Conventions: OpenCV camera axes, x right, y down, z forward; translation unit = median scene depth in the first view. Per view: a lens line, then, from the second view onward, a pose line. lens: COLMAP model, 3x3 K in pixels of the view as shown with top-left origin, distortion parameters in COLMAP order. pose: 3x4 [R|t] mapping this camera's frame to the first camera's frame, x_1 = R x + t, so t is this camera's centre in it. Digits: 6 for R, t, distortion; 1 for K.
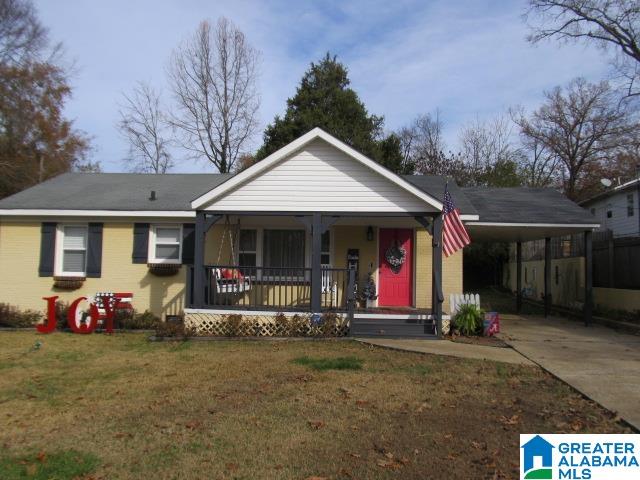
lens RADIAL K [[528.7, 0, 320.0], [0, 528.7, 239.8], [0, 0, 1]] dist [-0.049637, 0.006653]
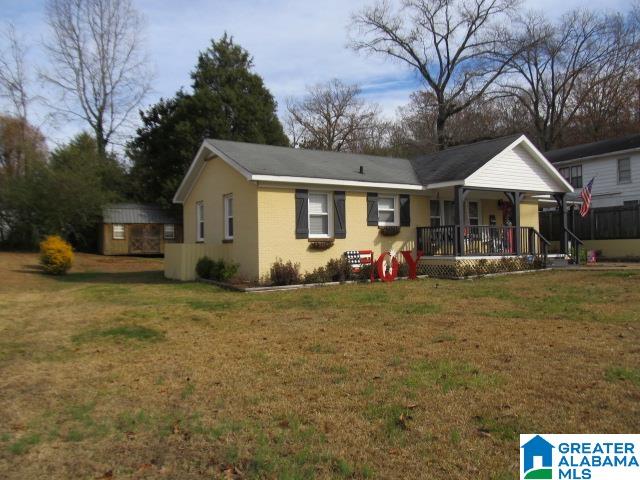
lens RADIAL K [[528.7, 0, 319.4], [0, 528.7, 239.9], [0, 0, 1]] dist [-0.049637, 0.006653]
pose [[0.825993, -0.019660, 0.563338, -1.131130], [-0.005511, 0.999062, 0.042947, 0.025233], [-0.563654, -0.038579, 0.825110, 0.056601]]
